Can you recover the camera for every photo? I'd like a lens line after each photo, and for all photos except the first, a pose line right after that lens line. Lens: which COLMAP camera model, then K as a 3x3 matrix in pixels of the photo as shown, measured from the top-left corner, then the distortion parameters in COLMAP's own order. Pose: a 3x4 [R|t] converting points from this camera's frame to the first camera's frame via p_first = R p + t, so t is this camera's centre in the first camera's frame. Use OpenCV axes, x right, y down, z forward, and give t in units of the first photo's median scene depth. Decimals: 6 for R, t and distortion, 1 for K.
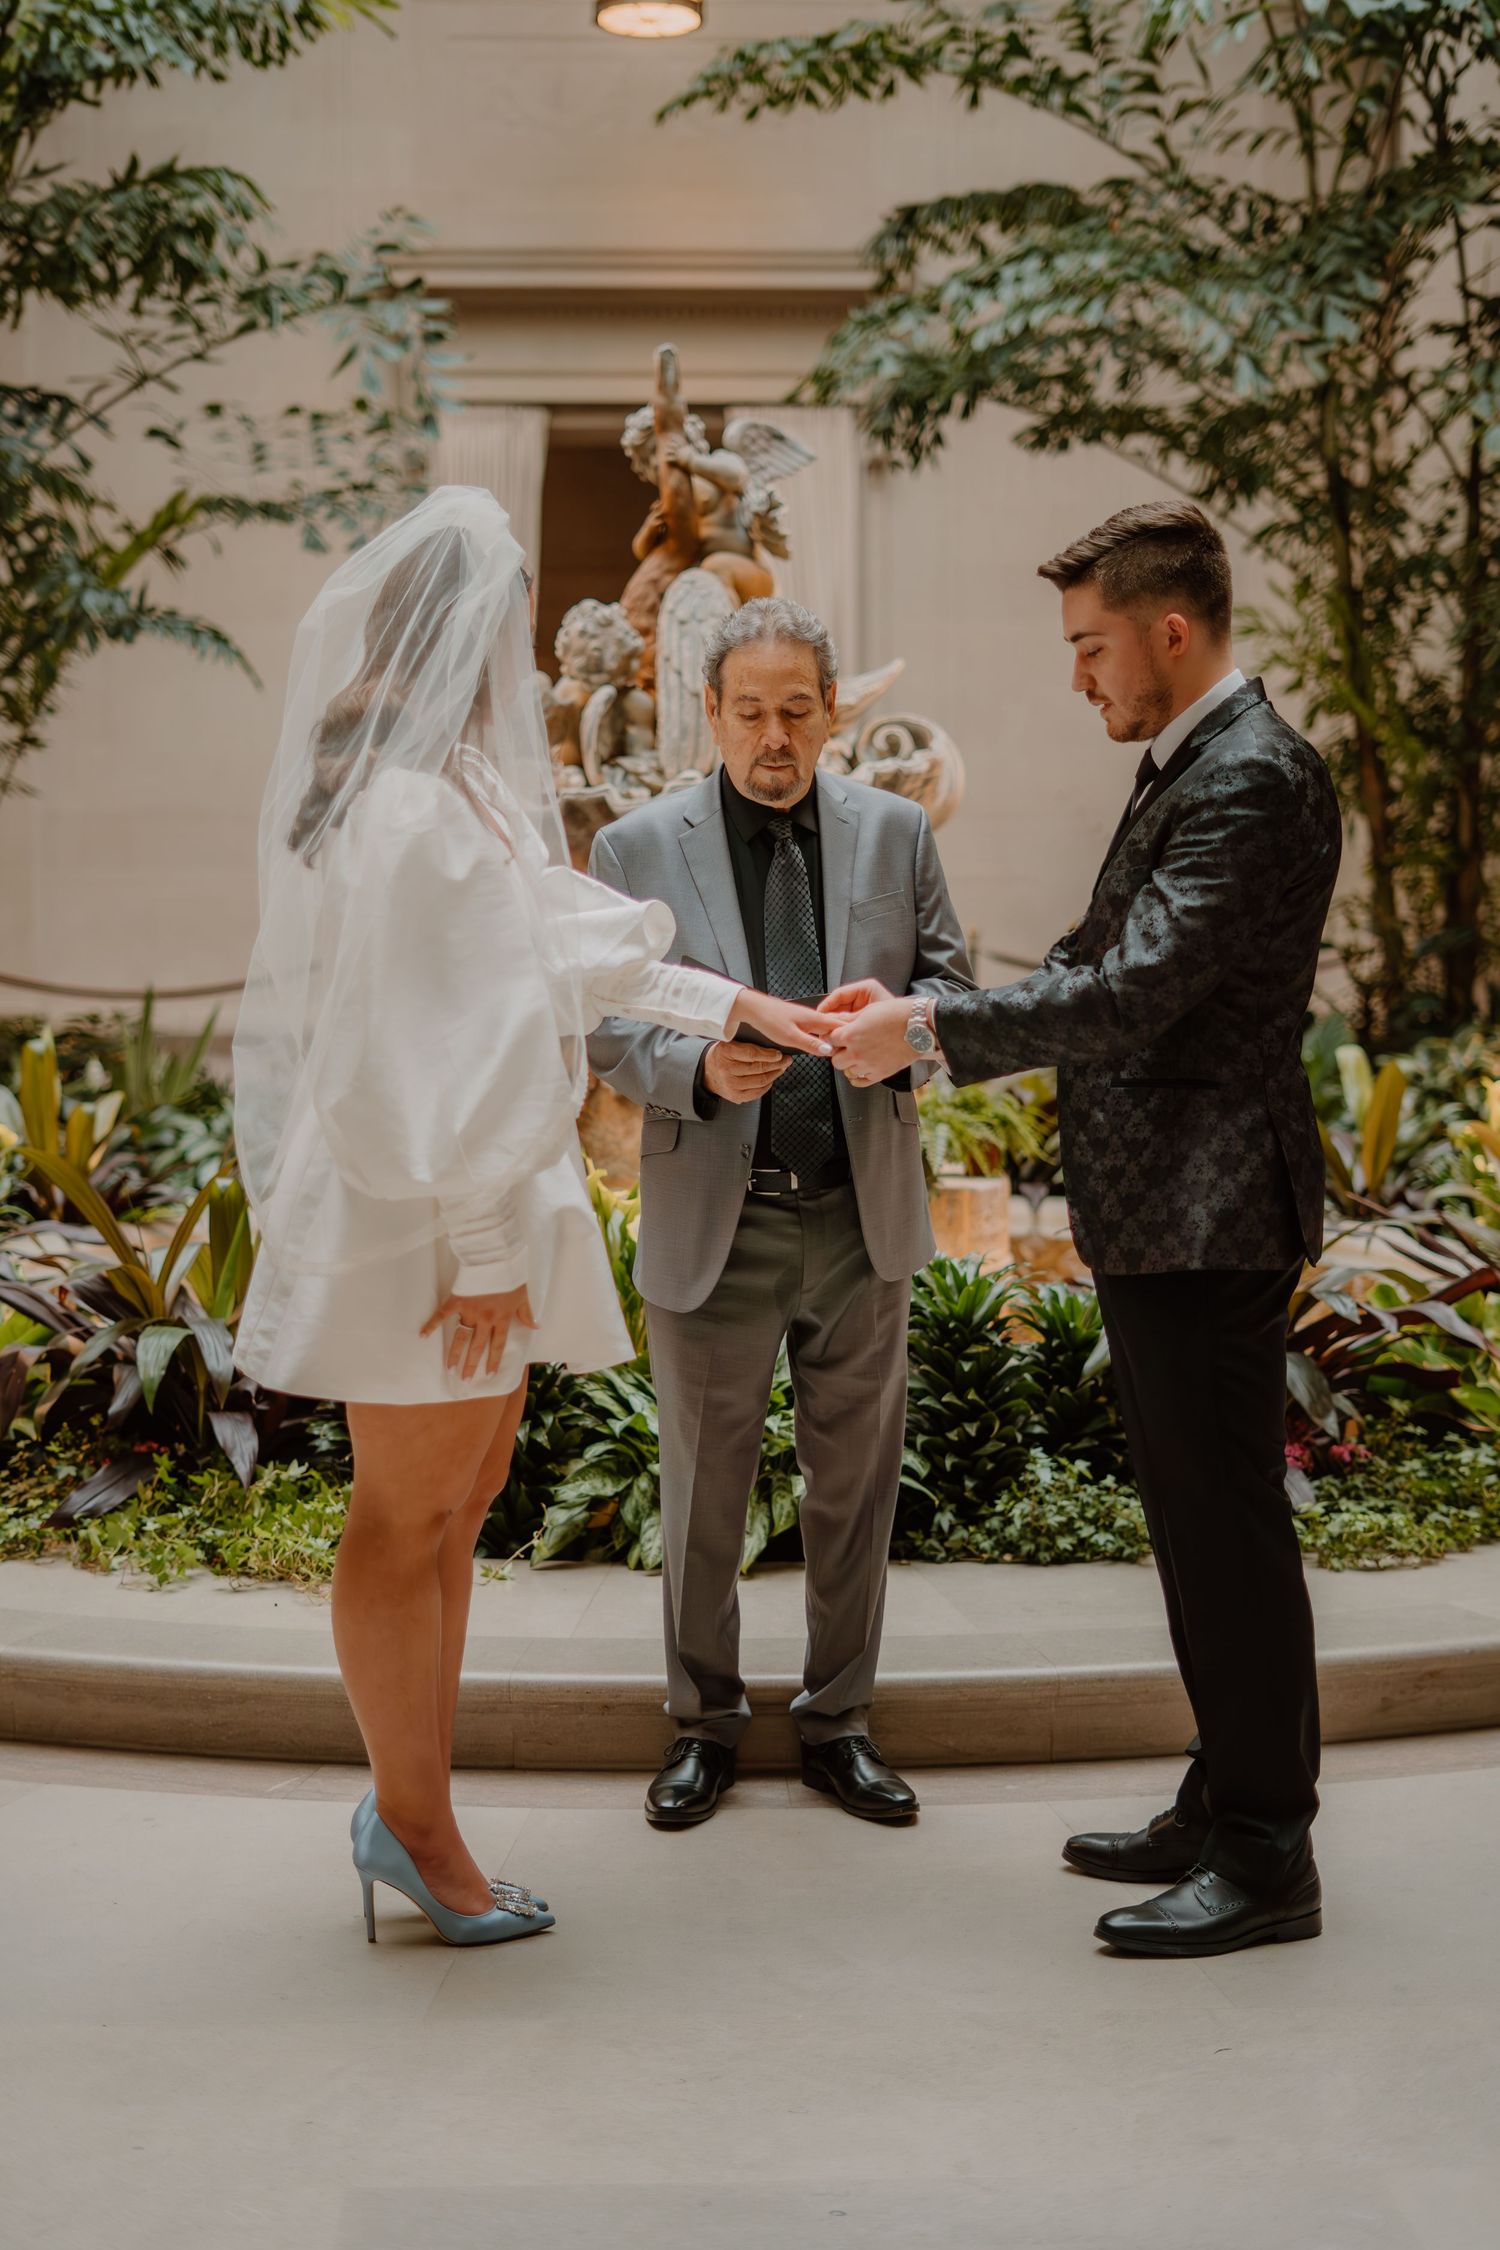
lens RADIAL K [[3227.9, 0, 725.3], [0, 3227.9, 1217.0], [0, 0, 1]] dist [-0.030506, 0.000000]
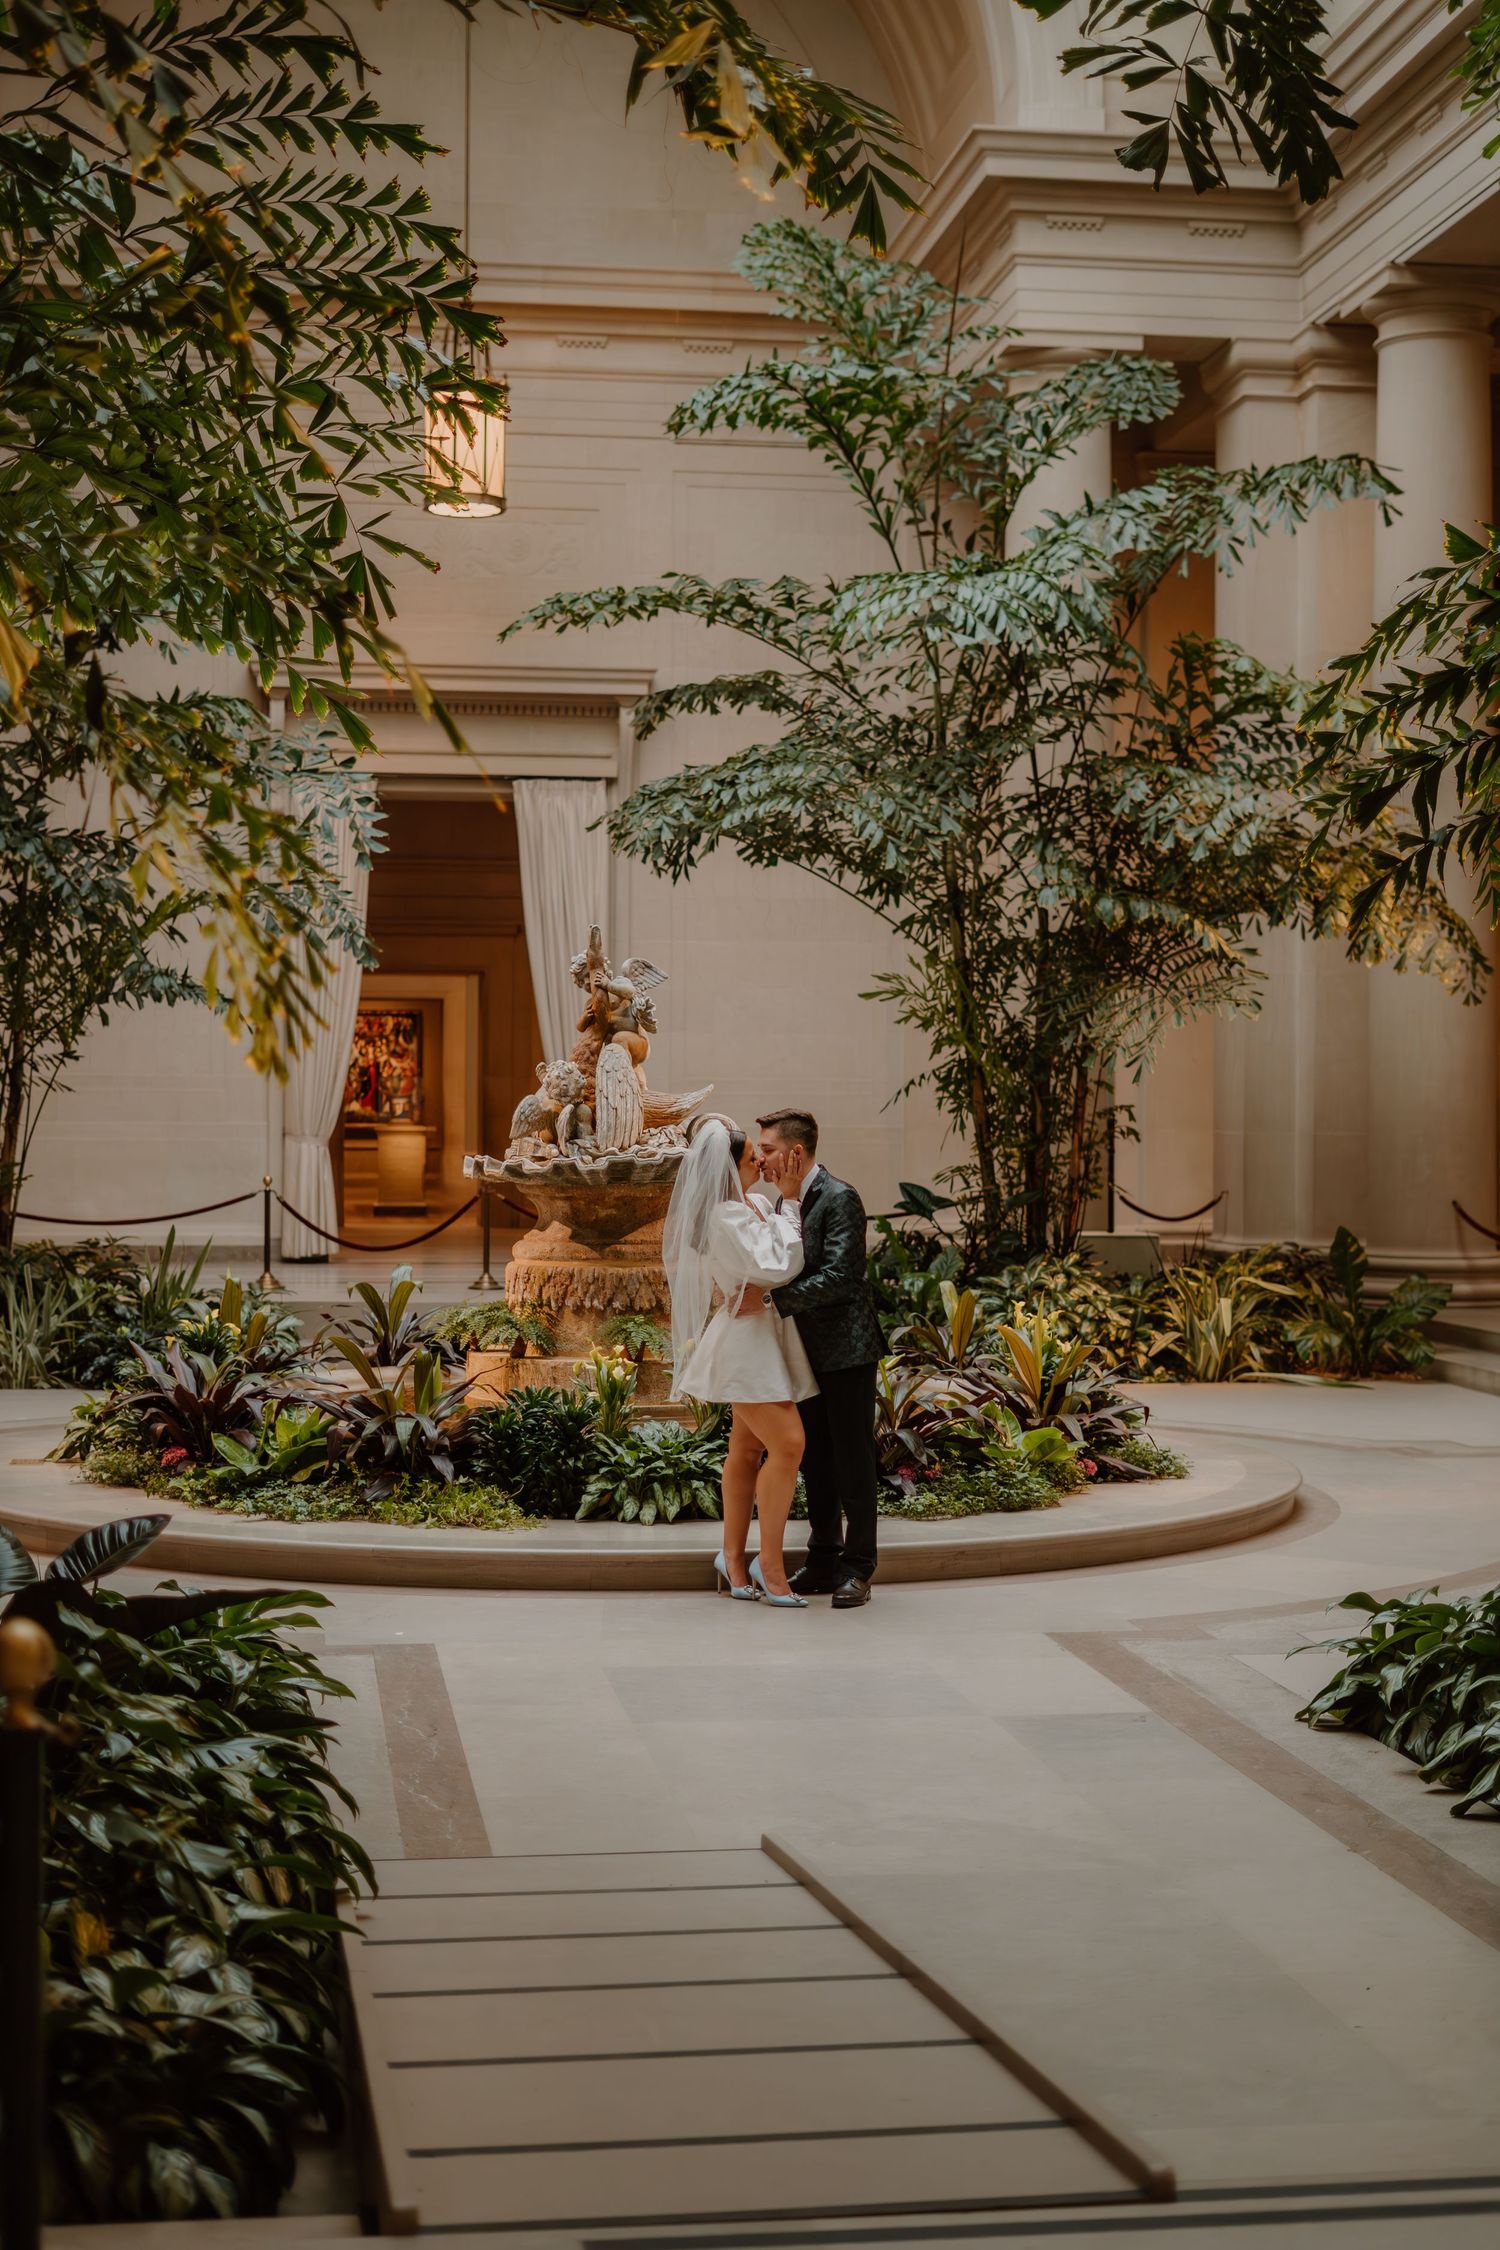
lens RADIAL K [[3227.9, 0, 733.8], [0, 3227.9, 1132.9], [0, 0, 1]] dist [-0.030506, 0.000000]
pose [[0.994519, 0.006899, 0.104328, -0.141439], [0.001817, 0.996529, -0.083224, 0.018783], [-0.104540, 0.082957, 0.991055, -0.968311]]
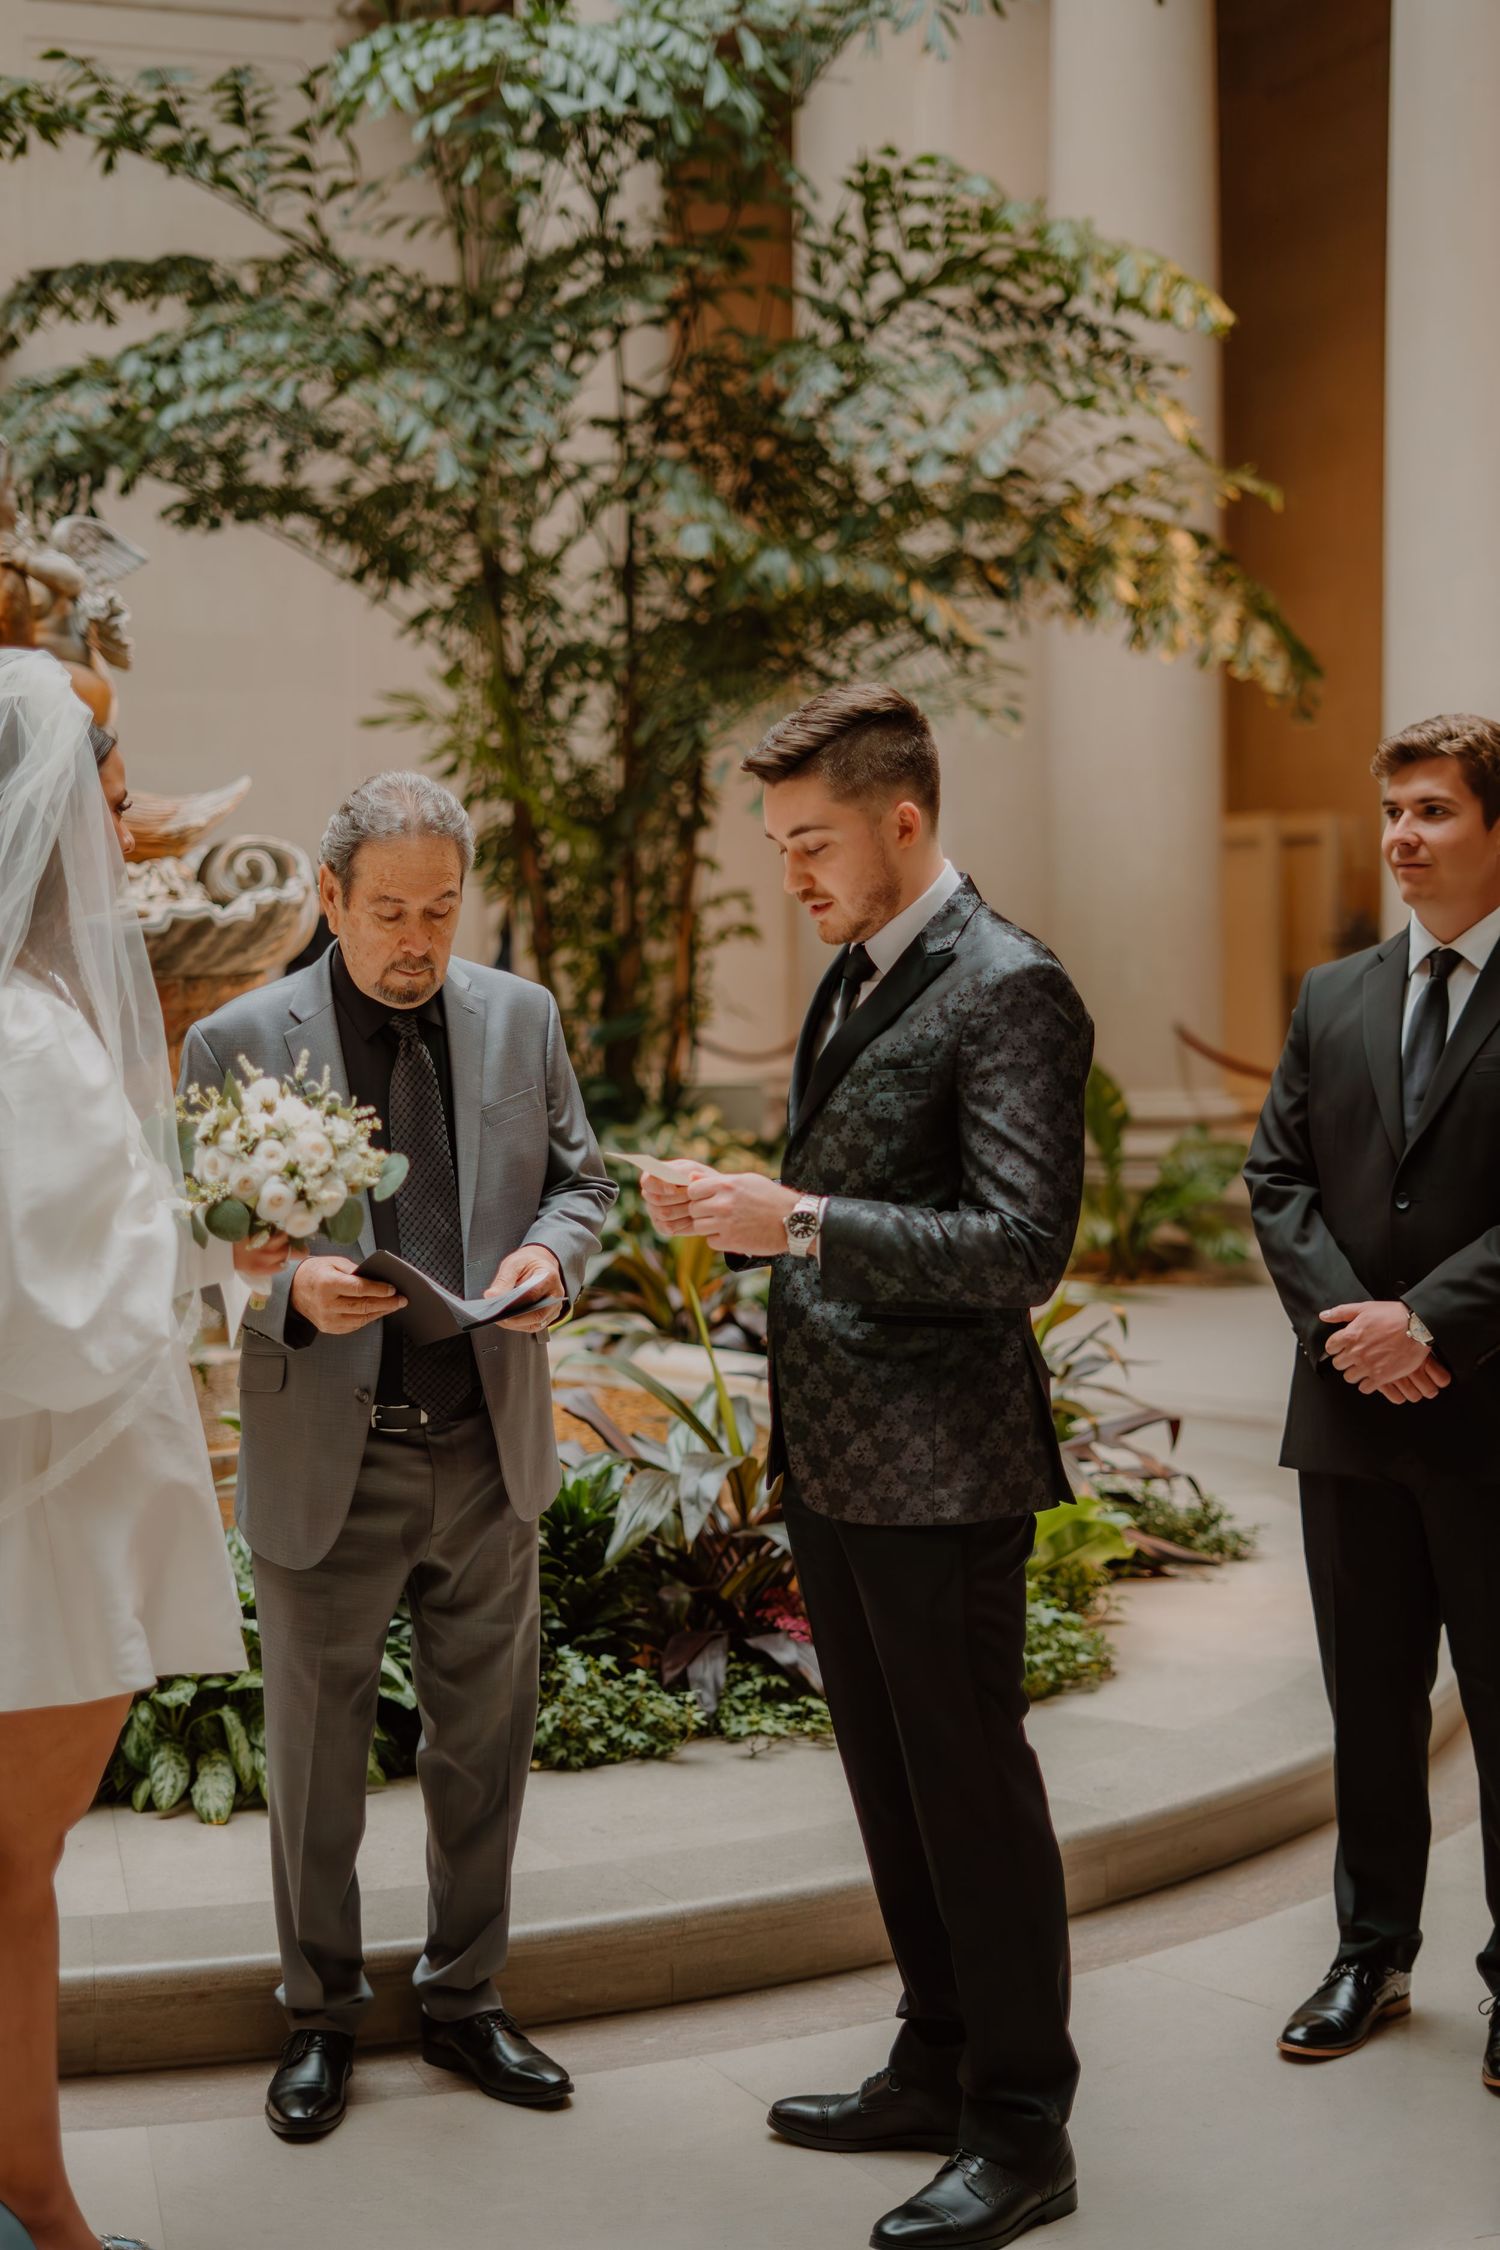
lens RADIAL K [[3227.9, 0, 714.8], [0, 3227.9, 1151.0], [0, 0, 1]] dist [-0.030506, 0.000000]
pose [[0.952786, -0.022413, 0.302816, -0.108308], [0.032705, 0.999045, -0.028957, -0.033251], [-0.301878, 0.037493, 0.952609, 0.064752]]
